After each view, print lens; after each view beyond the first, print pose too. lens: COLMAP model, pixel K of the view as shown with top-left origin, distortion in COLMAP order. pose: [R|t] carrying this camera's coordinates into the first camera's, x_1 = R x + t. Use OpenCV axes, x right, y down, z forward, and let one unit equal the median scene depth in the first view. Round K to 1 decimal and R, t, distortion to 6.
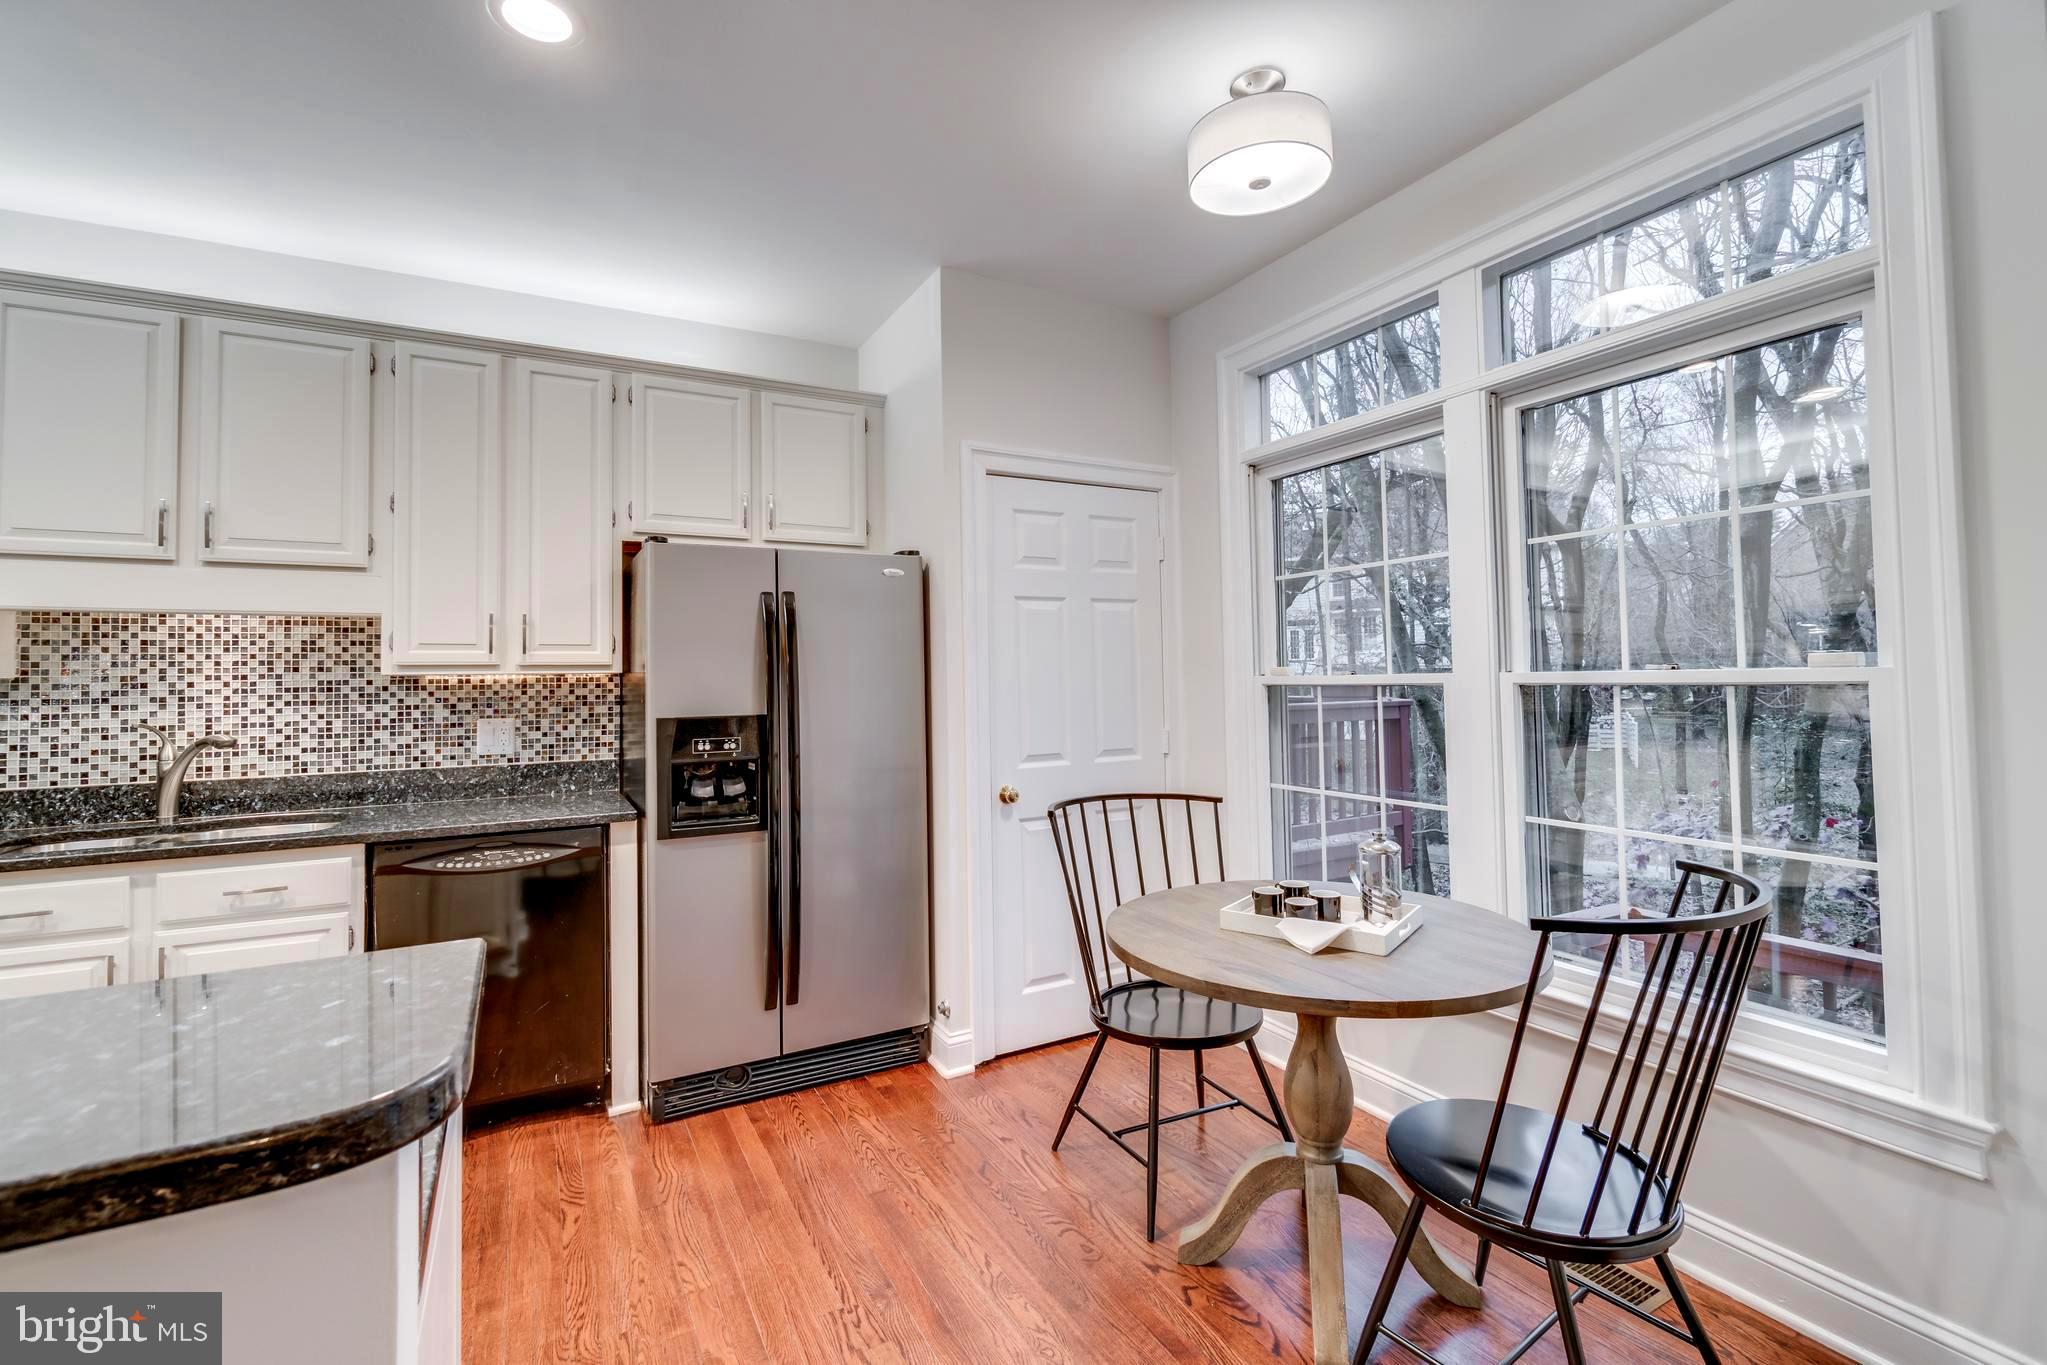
lens RADIAL K [[907.3, 0, 999.4], [0, 907.3, 647.2], [0, 0, 1]] dist [-0.000779, -0.000159]
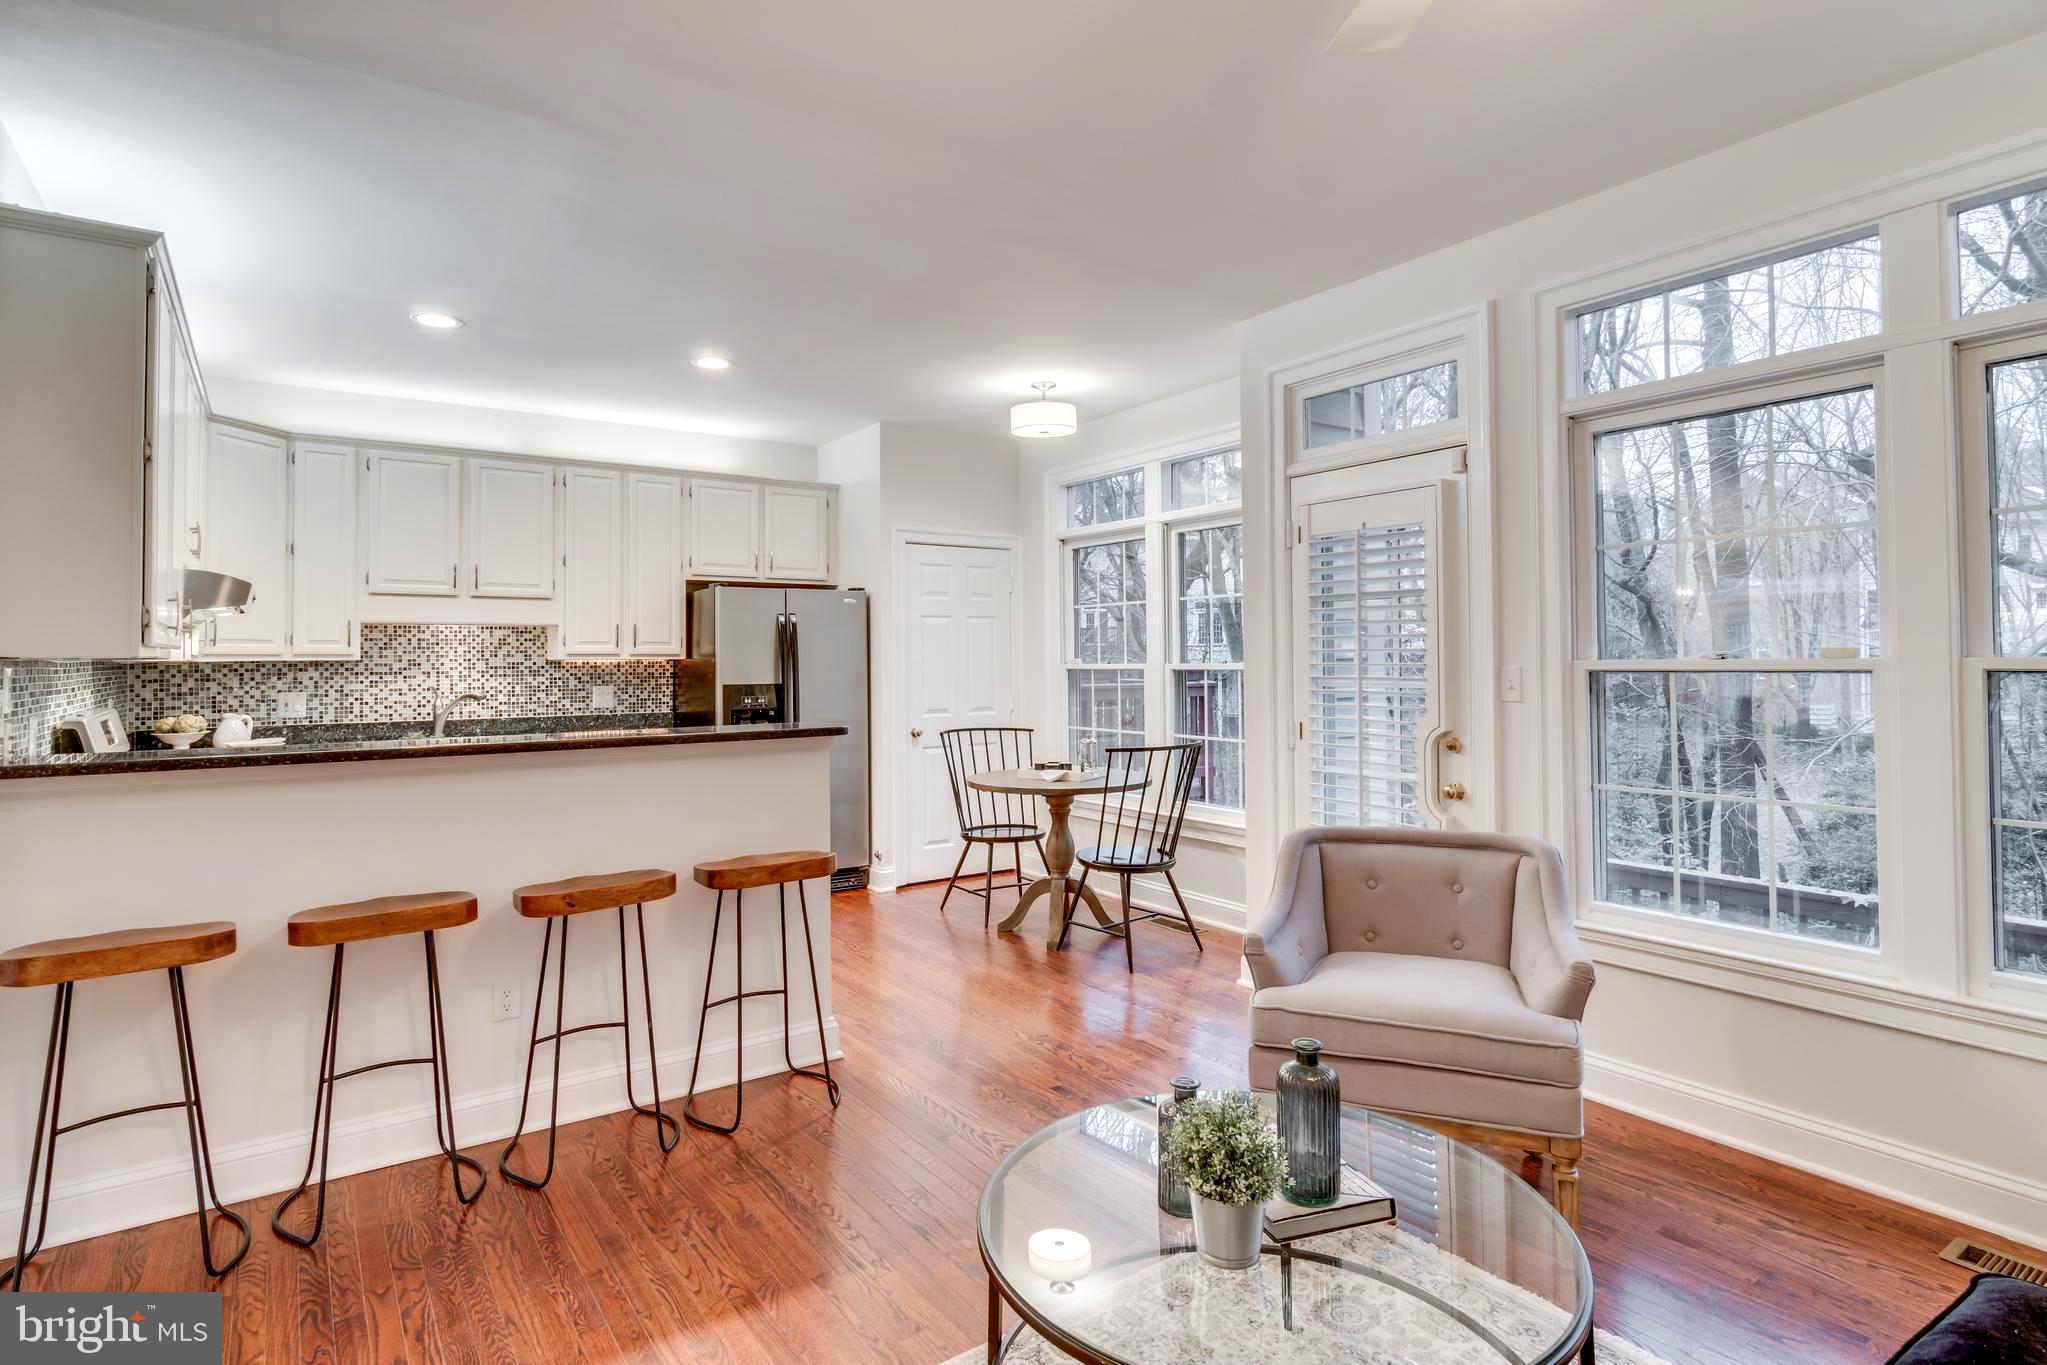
lens RADIAL K [[1054.8, 0, 1020.6], [0, 1054.8, 636.1], [0, 0, 1]] dist [-0.000265, 0.000033]
pose [[0.990806, 0.011533, 0.134801, -0.071391], [-0.013110, 0.999856, 0.010818, -0.046158], [-0.134657, -0.012486, 0.990814, -1.084662]]
